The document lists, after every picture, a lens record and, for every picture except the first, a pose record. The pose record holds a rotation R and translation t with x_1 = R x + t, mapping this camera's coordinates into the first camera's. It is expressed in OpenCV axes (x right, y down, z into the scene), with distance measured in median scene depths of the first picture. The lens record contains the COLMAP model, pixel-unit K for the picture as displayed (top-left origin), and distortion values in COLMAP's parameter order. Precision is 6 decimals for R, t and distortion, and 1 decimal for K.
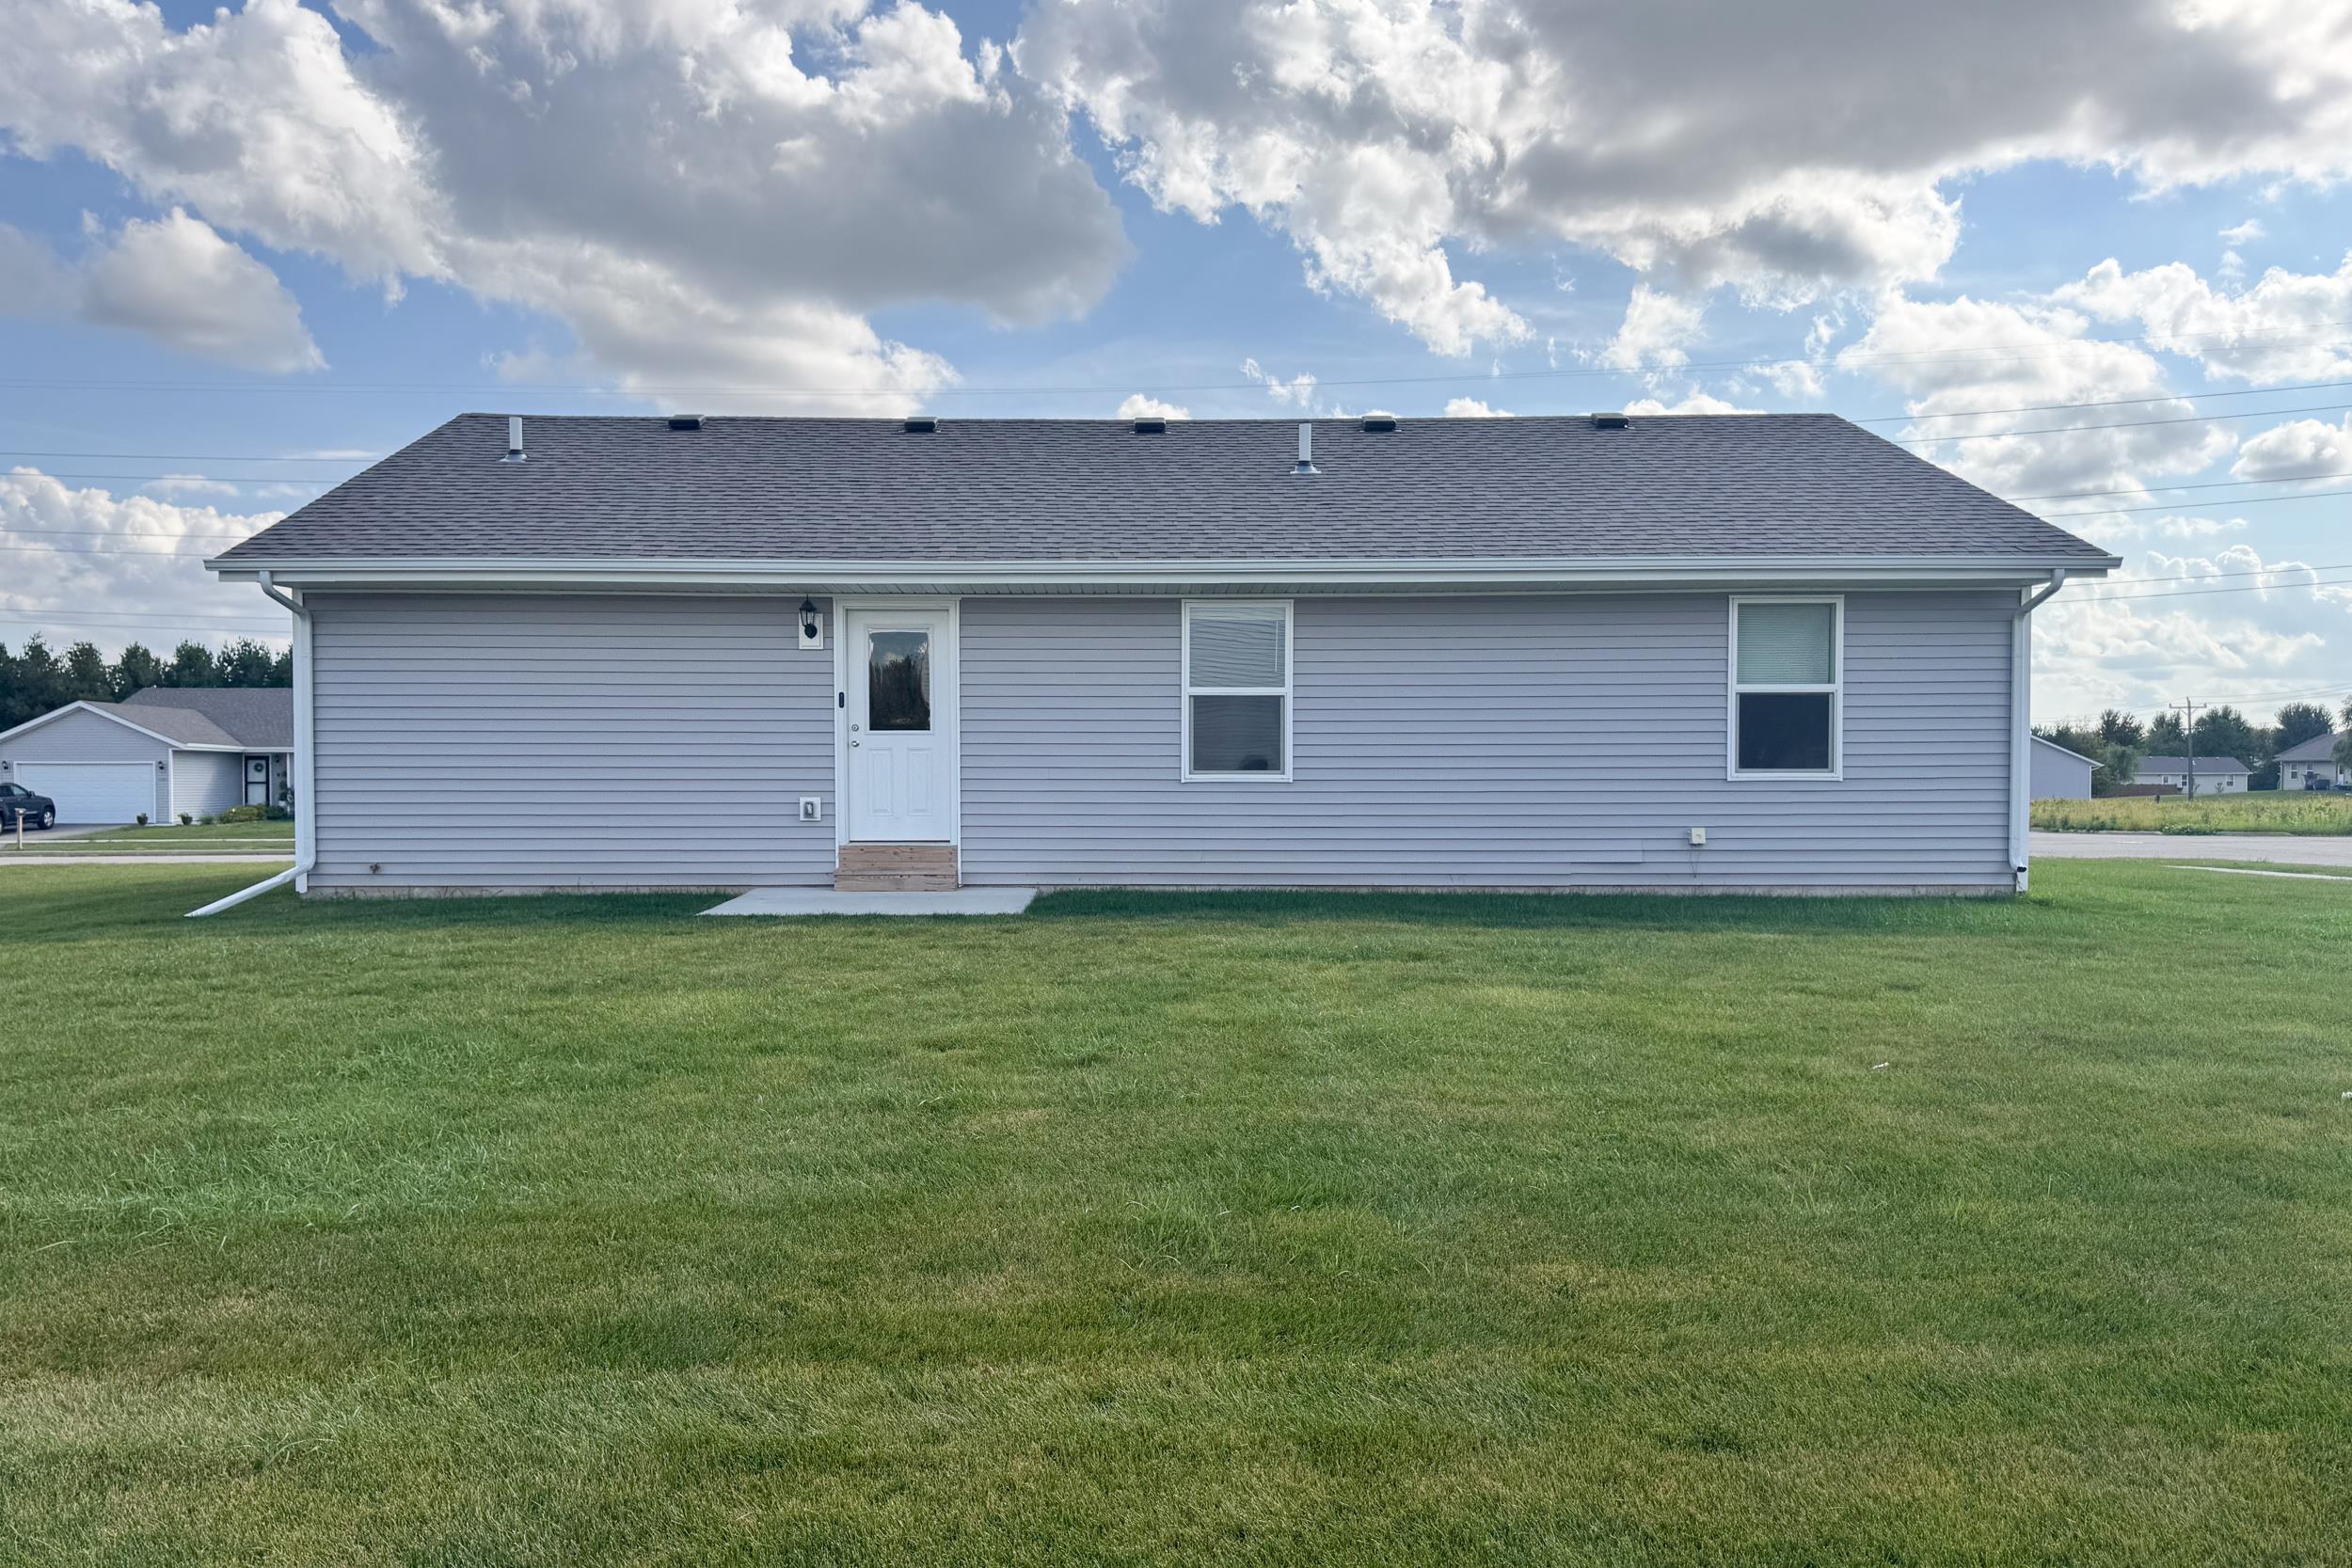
lens RADIAL K [[1680.0, 0, 1173.9], [0, 1680.0, 827.7], [0, 0, 1]] dist [0.107282, 0.001643]
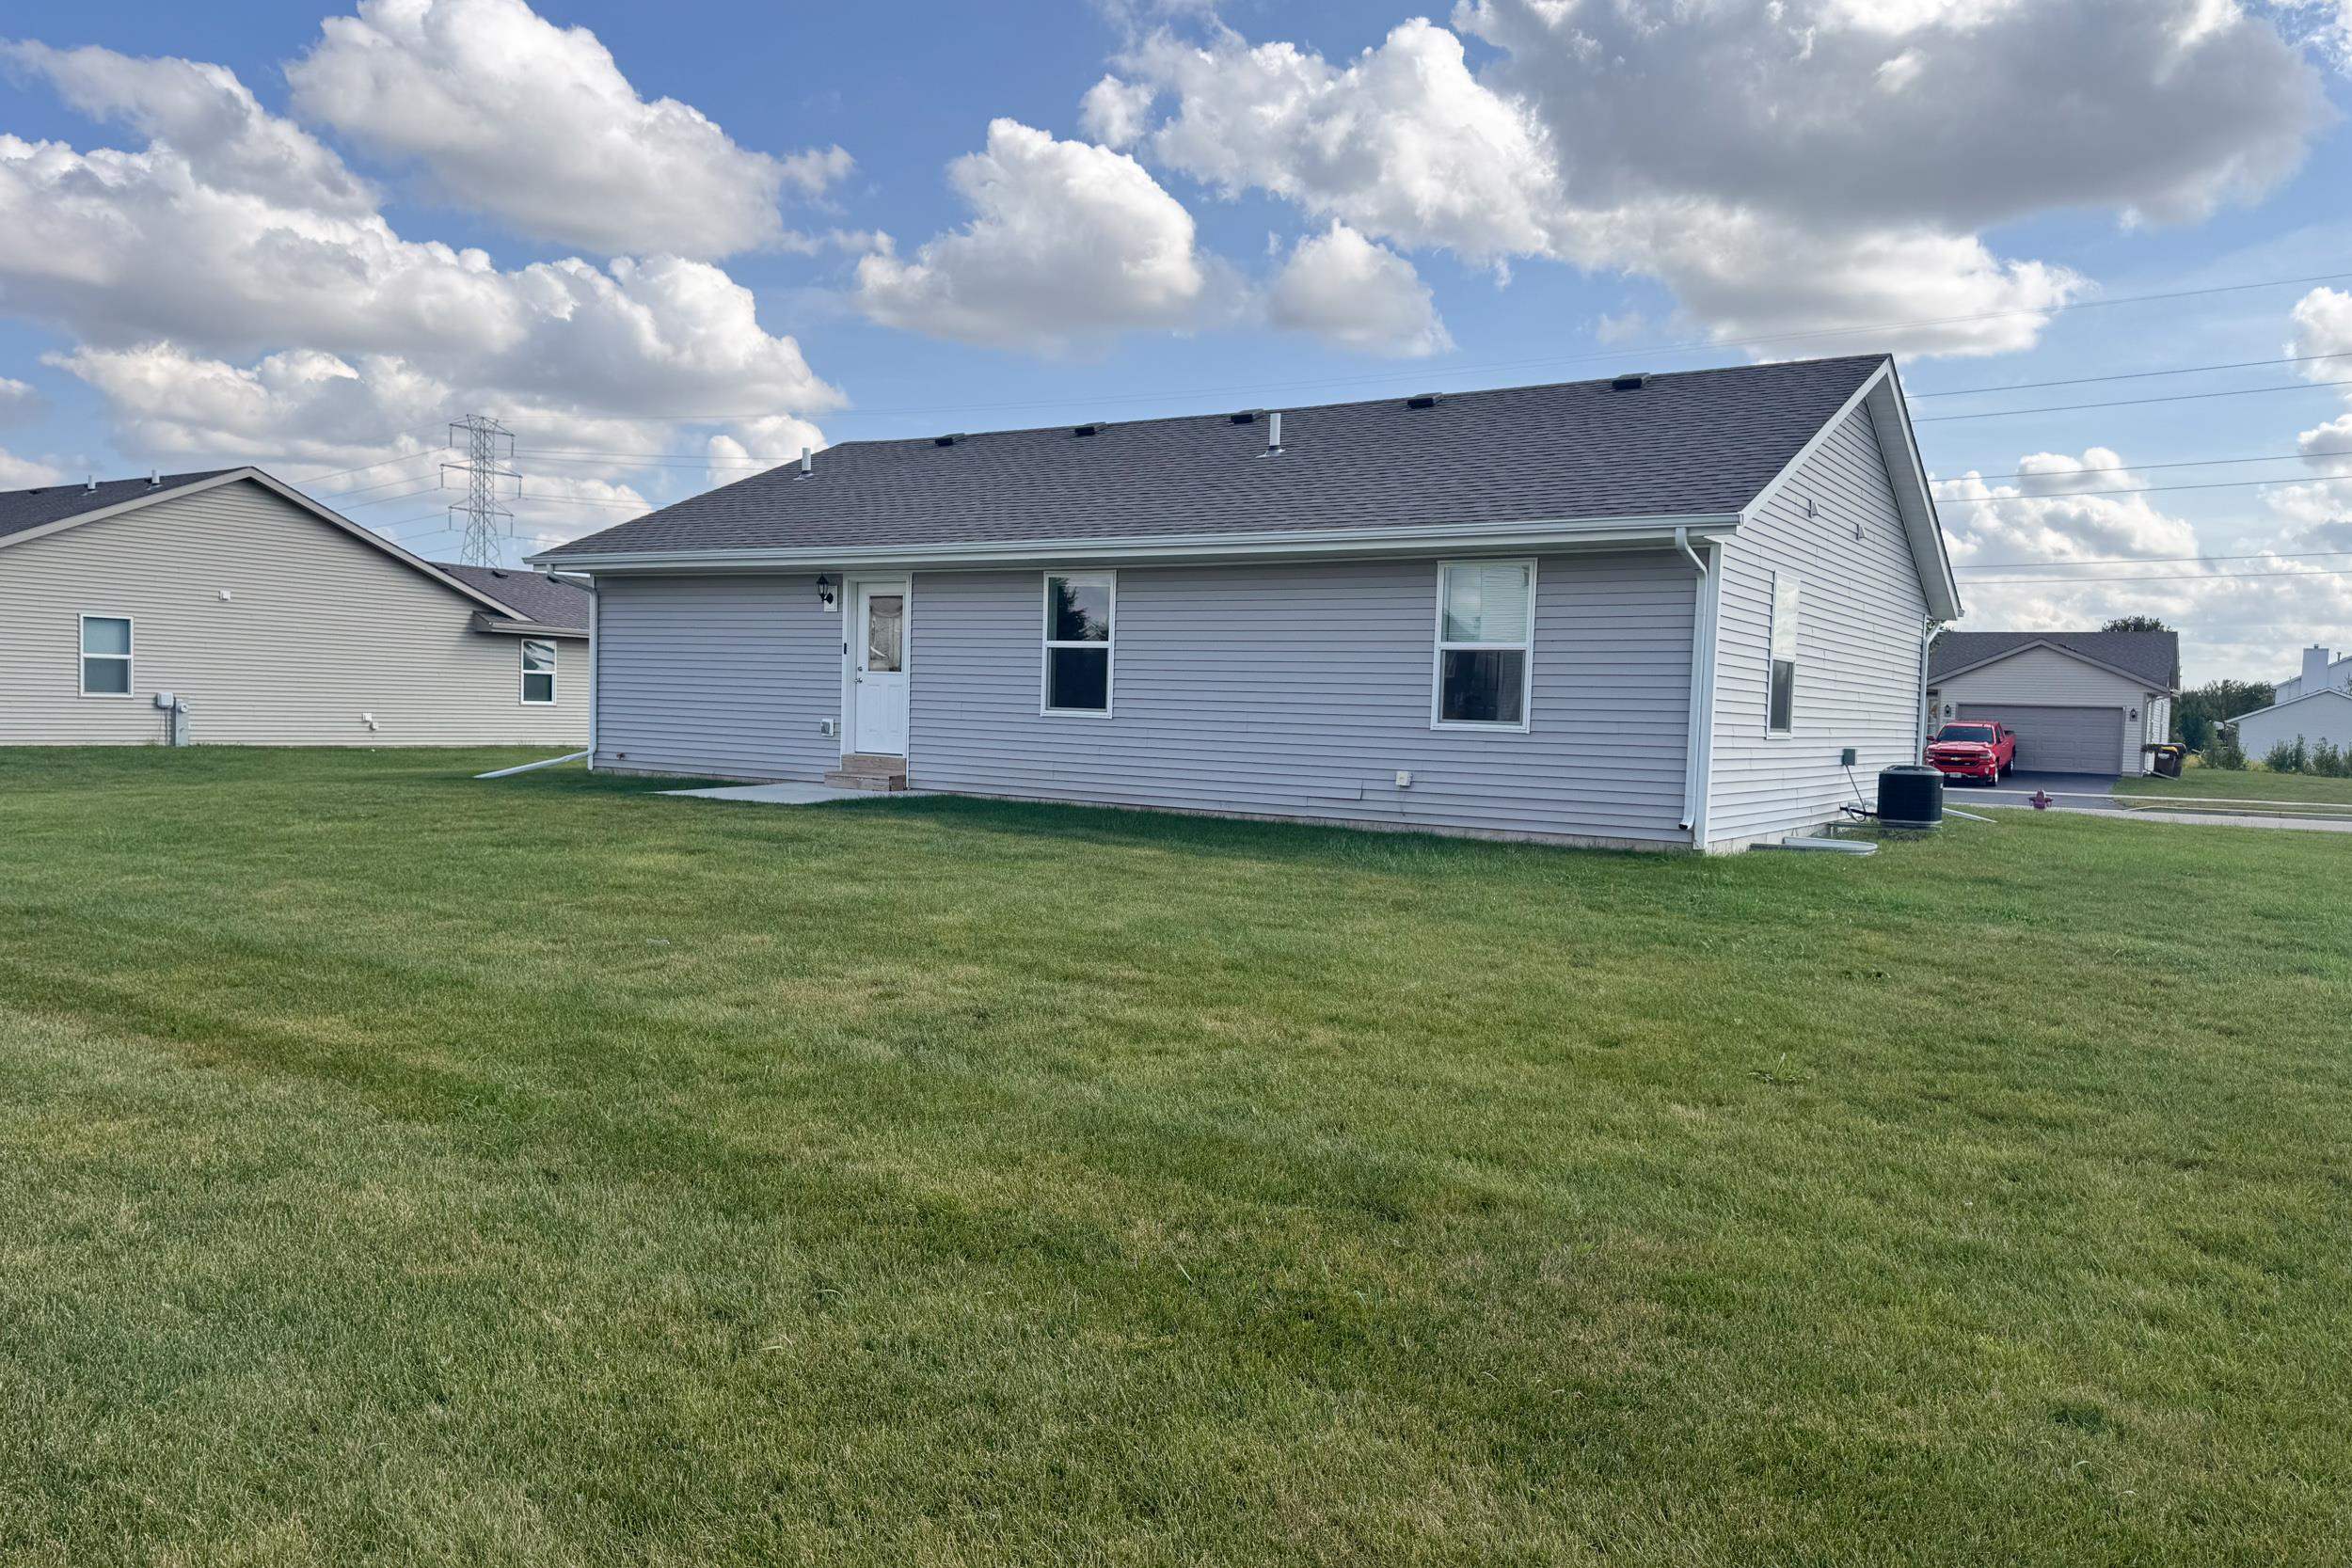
lens RADIAL K [[1680.0, 0, 1173.9], [0, 1680.0, 827.7], [0, 0, 1]] dist [0.107282, 0.001643]
pose [[0.832360, 0.066358, -0.550249, 0.647439], [-0.052560, 0.997783, 0.040821, -0.000146], [0.551738, -0.005057, 0.834002, -0.001133]]
